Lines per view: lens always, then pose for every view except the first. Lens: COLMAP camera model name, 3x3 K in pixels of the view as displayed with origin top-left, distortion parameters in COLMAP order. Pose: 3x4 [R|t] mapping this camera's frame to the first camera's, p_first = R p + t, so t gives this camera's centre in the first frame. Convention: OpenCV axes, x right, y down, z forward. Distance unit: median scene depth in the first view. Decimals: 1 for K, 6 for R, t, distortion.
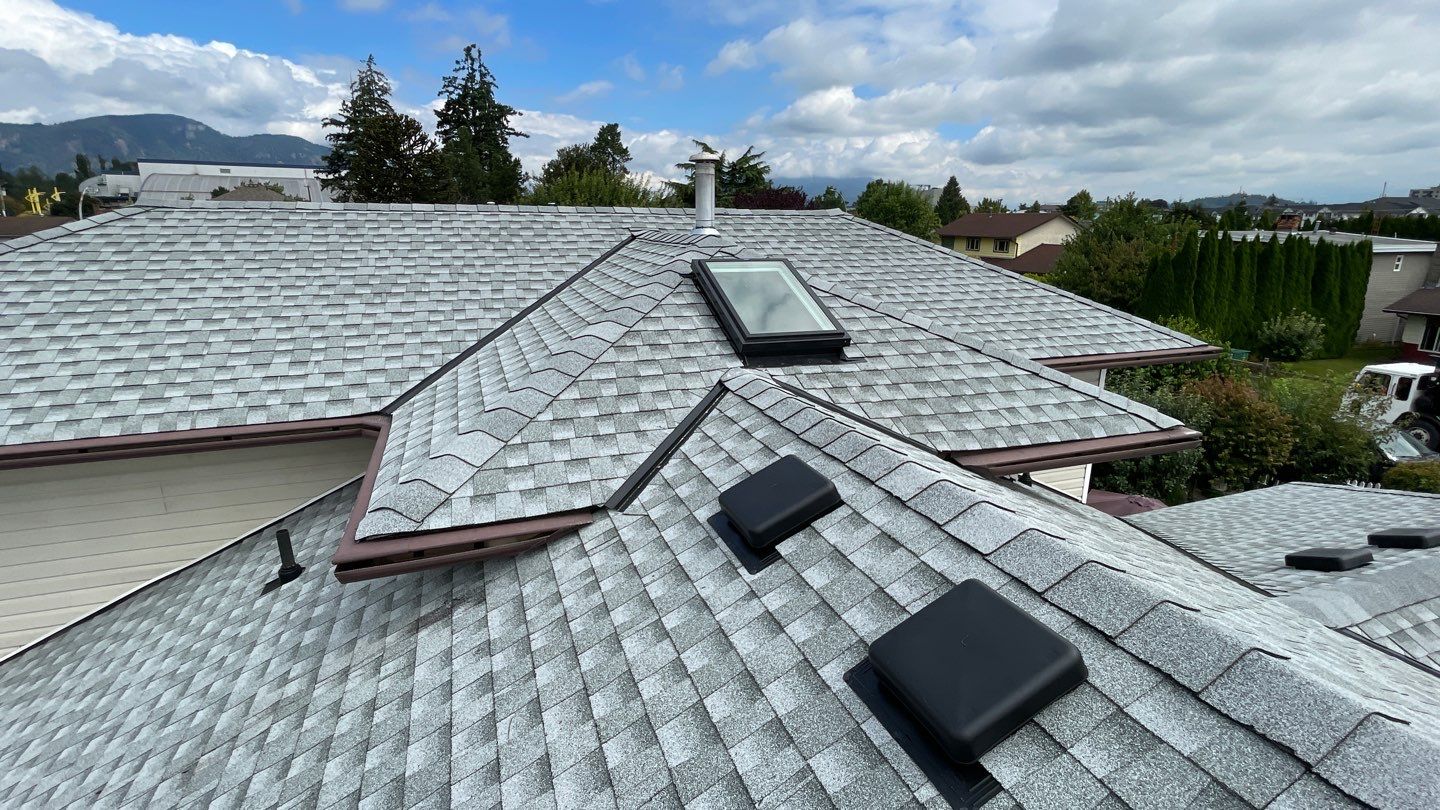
lens RADIAL K [[679.0, 0, 723.0], [0, 679.0, 403.6], [0, 0, 1]] dist [-0.001767, -0.000661]
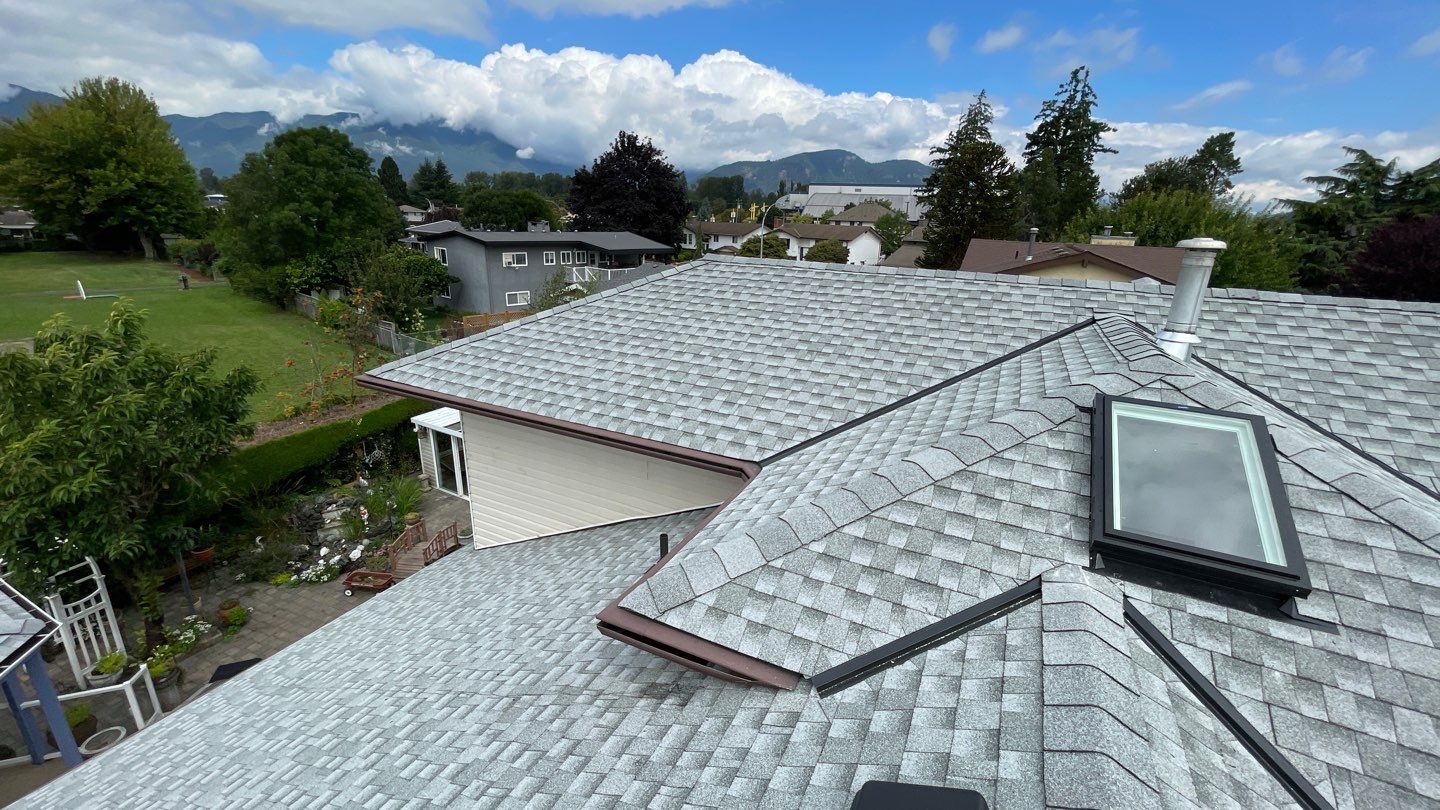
lens RADIAL K [[581.5, 0, 721.1], [0, 581.5, 402.8], [0, 0, 1]] dist [-0.004693, 0.000254]
pose [[0.675124, 0.237215, -0.698524, 0.085358], [-0.218510, 0.968701, 0.117776, -0.115630], [0.704600, 0.073121, 0.705828, 0.127663]]
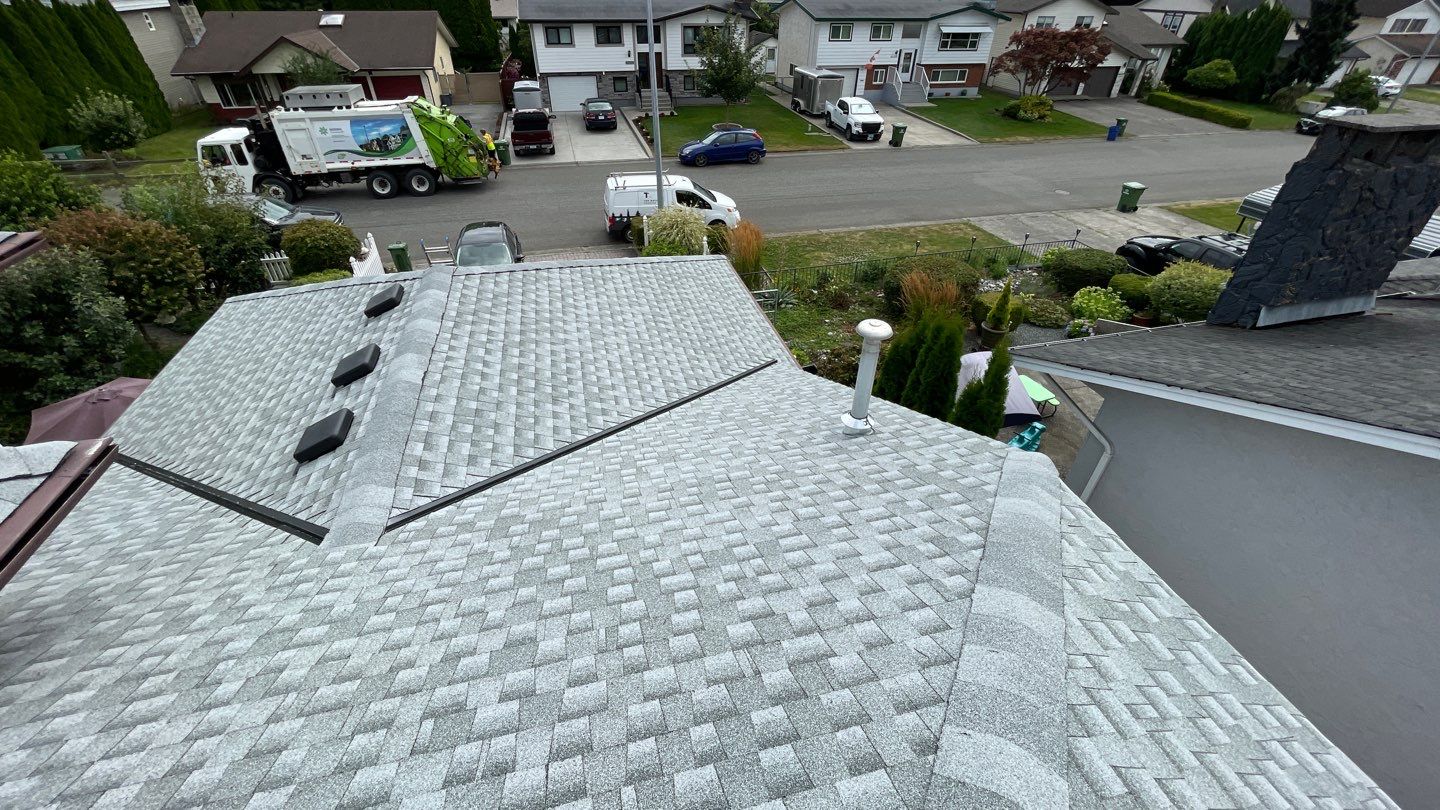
lens RADIAL K [[581.5, 0, 721.1], [0, 581.5, 402.8], [0, 0, 1]] dist [-0.004693, 0.000254]
pose [[0.107195, -0.592845, 0.798150, 0.172603], [0.248871, 0.793219, 0.555757, -0.095591], [-0.962586, 0.139062, 0.232572, 0.124920]]
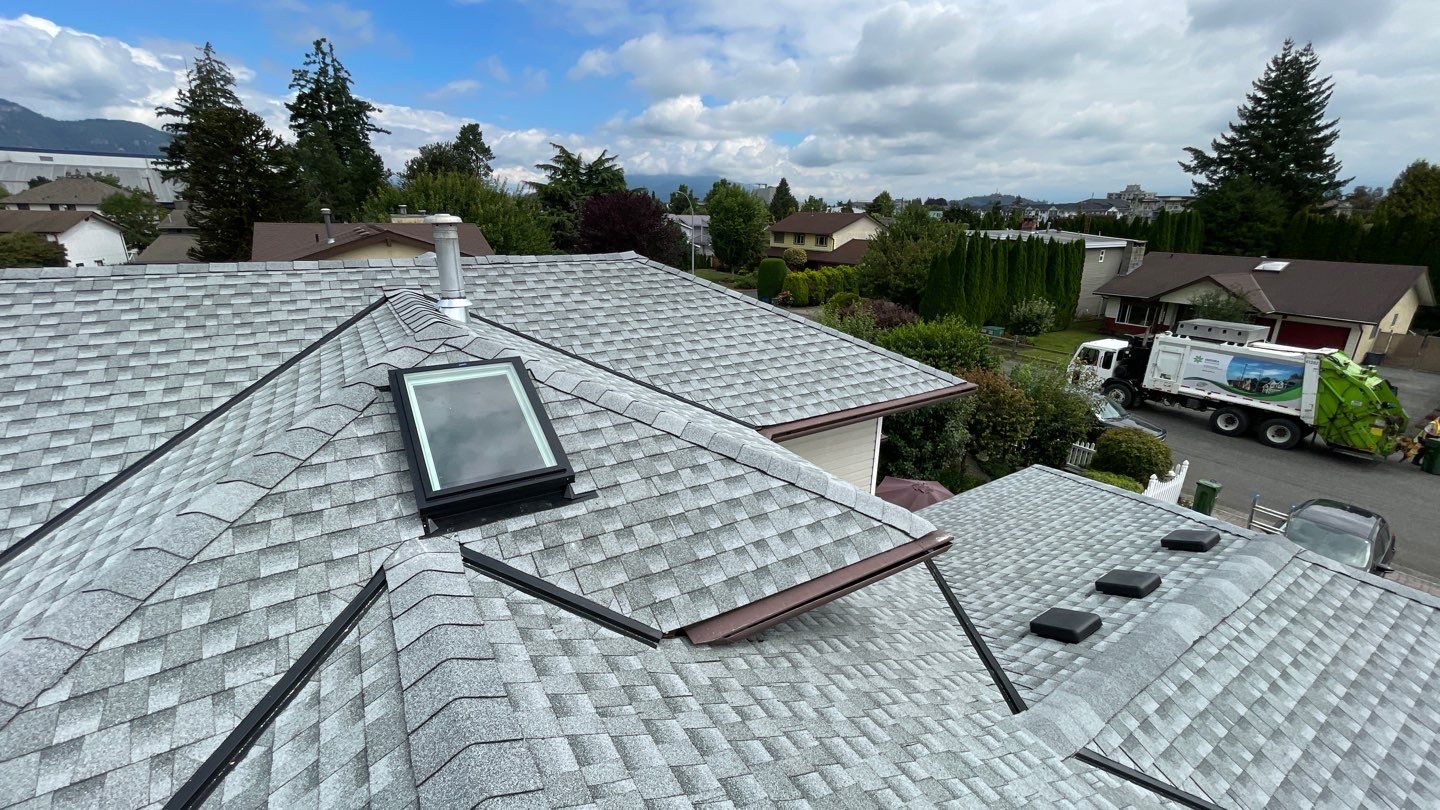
lens RADIAL K [[581.5, 0, 721.1], [0, 581.5, 402.8], [0, 0, 1]] dist [-0.004693, 0.000254]
pose [[0.977967, -0.058384, 0.200431, 0.126816], [0.047958, 0.997251, 0.056487, -0.121026], [-0.203178, -0.045631, 0.978078, 0.147529]]
